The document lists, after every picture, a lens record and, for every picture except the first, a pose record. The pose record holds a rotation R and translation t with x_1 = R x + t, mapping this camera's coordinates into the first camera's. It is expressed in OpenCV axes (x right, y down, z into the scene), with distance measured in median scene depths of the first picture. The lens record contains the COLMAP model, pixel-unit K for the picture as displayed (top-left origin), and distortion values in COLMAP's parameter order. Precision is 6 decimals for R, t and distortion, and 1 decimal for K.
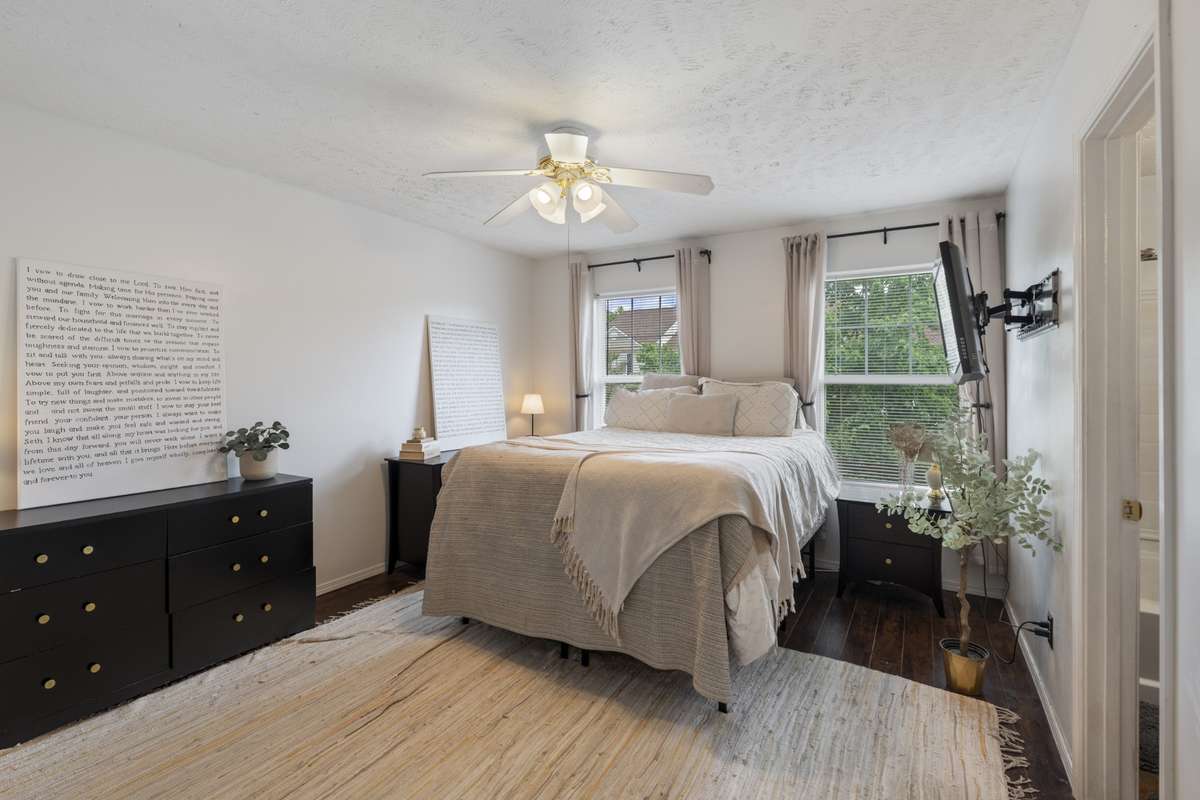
lens RADIAL K [[538.9, 0, 598.7], [0, 538.9, 377.5], [0, 0, 1]] dist [0.002763, -0.001204]
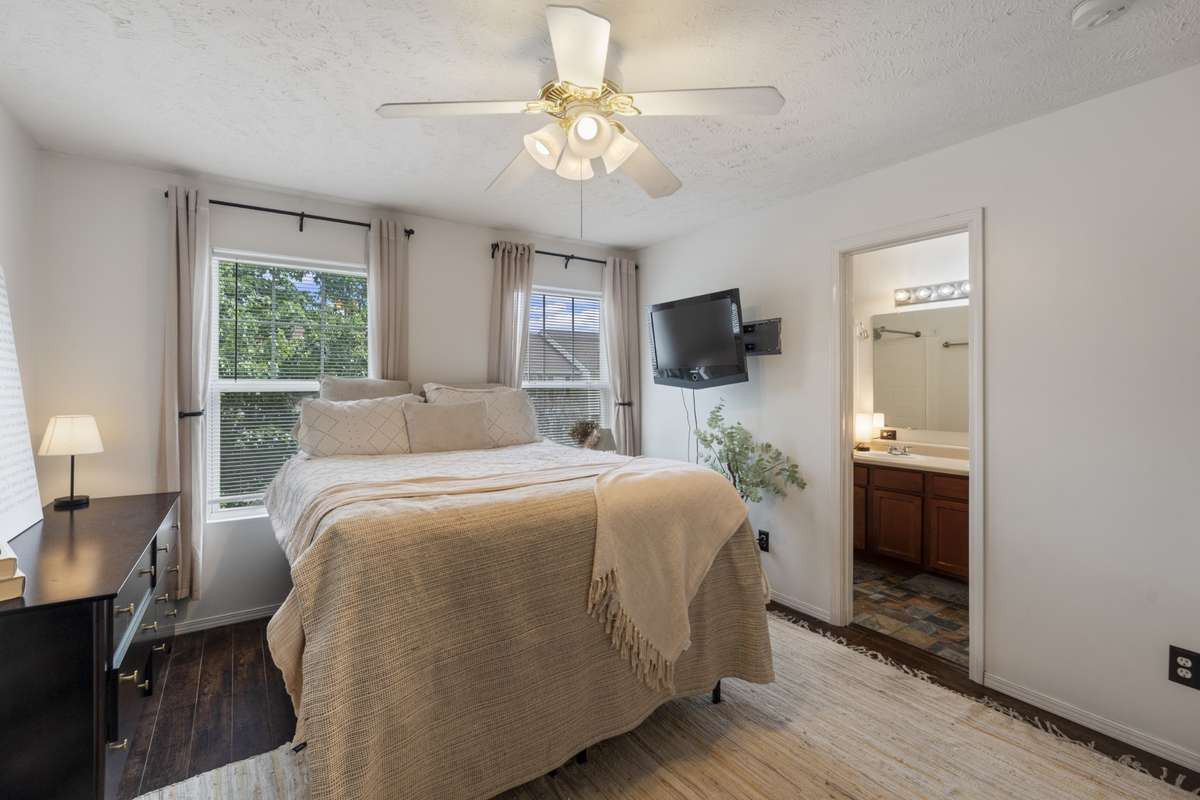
lens RADIAL K [[538.9, 0, 589.8], [0, 538.9, 378.1], [0, 0, 1]] dist [0.002763, -0.001204]
pose [[0.429500, 0.010822, 0.903002, -0.640634], [-0.001825, 0.999937, -0.011116, 0.001128], [-0.903065, 0.003126, 0.429493, 0.596530]]
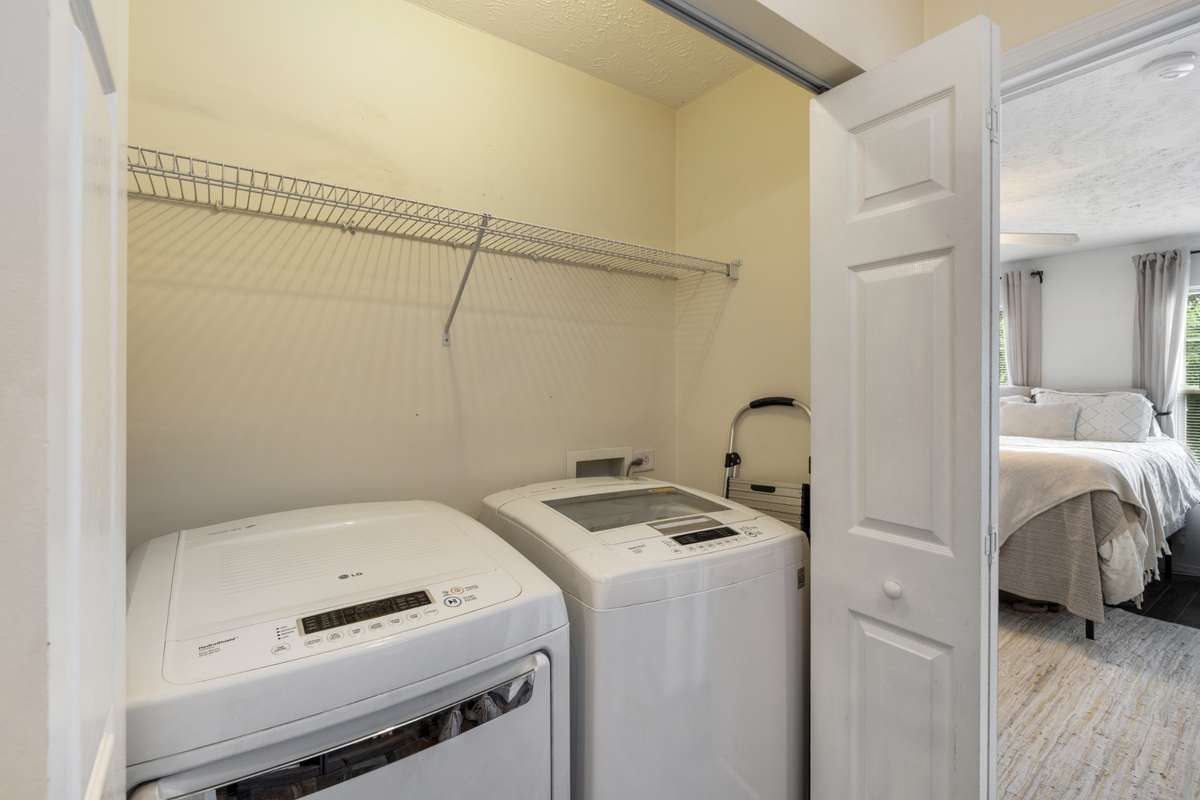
lens RADIAL K [[538.9, 0, 596.7], [0, 538.9, 391.4], [0, 0, 1]] dist [0.002763, -0.001204]
pose [[0.916612, 0.003290, -0.399763, -0.275535], [0.000471, 0.999957, 0.009308, -0.005487], [0.399777, -0.008720, 0.916571, -0.544802]]
